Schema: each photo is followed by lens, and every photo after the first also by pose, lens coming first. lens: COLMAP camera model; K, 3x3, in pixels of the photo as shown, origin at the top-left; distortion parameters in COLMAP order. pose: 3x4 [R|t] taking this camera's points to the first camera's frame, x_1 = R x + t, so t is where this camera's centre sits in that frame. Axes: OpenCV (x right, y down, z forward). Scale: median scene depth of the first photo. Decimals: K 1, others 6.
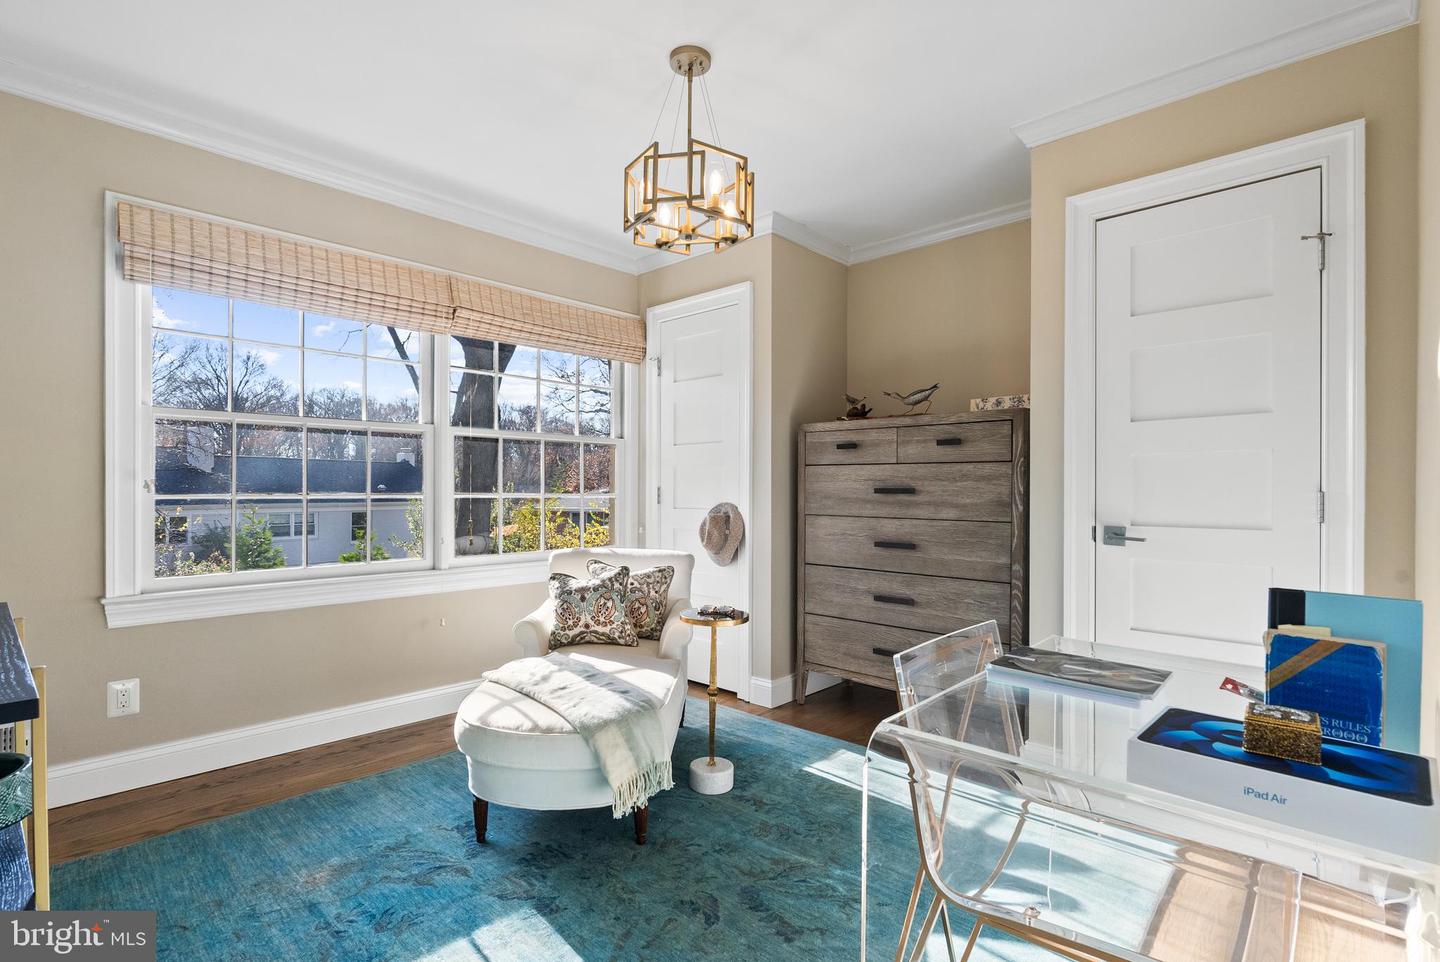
lens RADIAL K [[695.1, 0, 718.1], [0, 695.1, 493.4], [0, 0, 1]] dist [-0.001581, -0.000148]
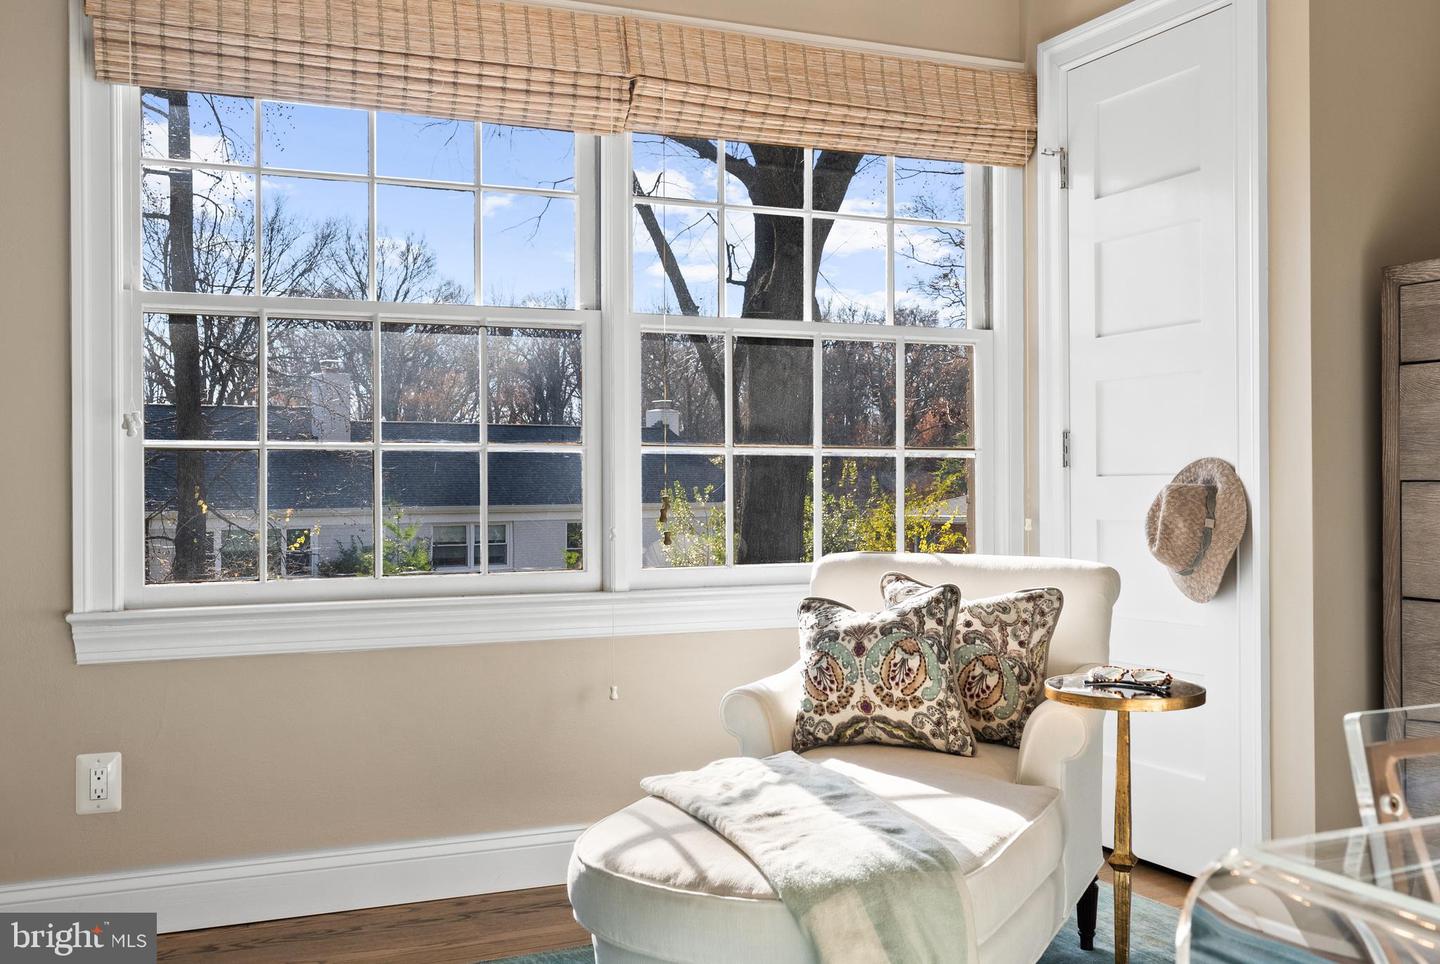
lens RADIAL K [[1467.9, 0, 725.8], [0, 1467.9, 476.5], [0, 0, 1]] dist [0.008400, 0.013379]
pose [[0.927249, -0.009464, -0.374326, 0.096087], [0.006578, 0.999938, -0.008987, 0.039762], [0.374388, 0.005871, 0.927253, 0.027700]]
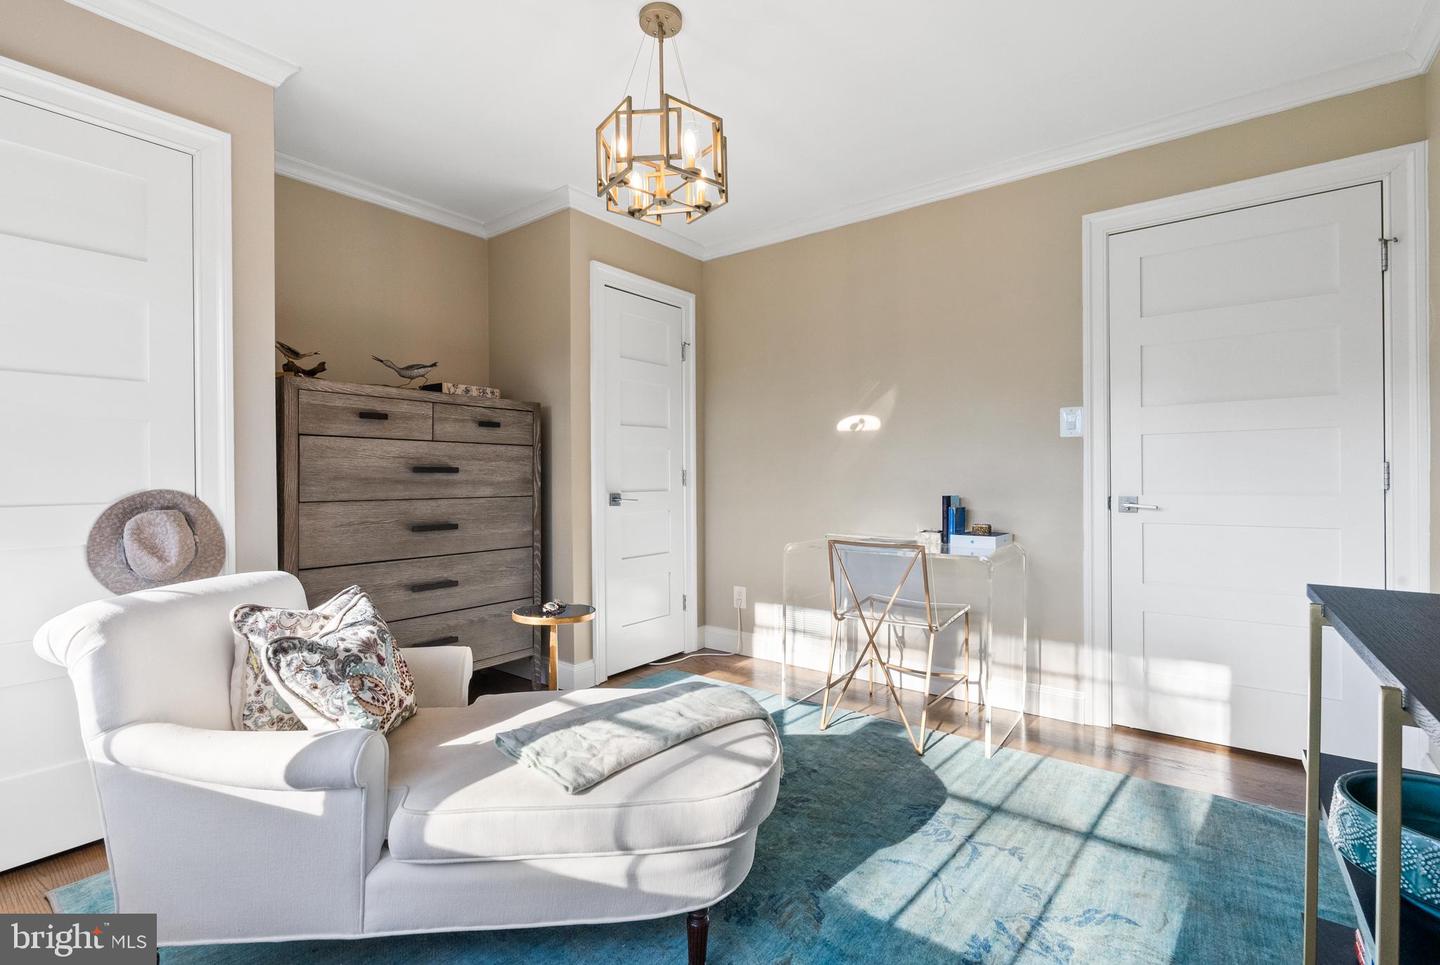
lens RADIAL K [[640.0, 0, 722.5], [0, 640.0, 479.7], [0, 0, 1]] dist [-0.004317, -0.000133]
pose [[-0.099225, -0.007685, 0.995035, -0.698371], [0.009714, 0.999915, 0.008692, 0.006518], [-0.995018, 0.010528, -0.099142, 0.753544]]
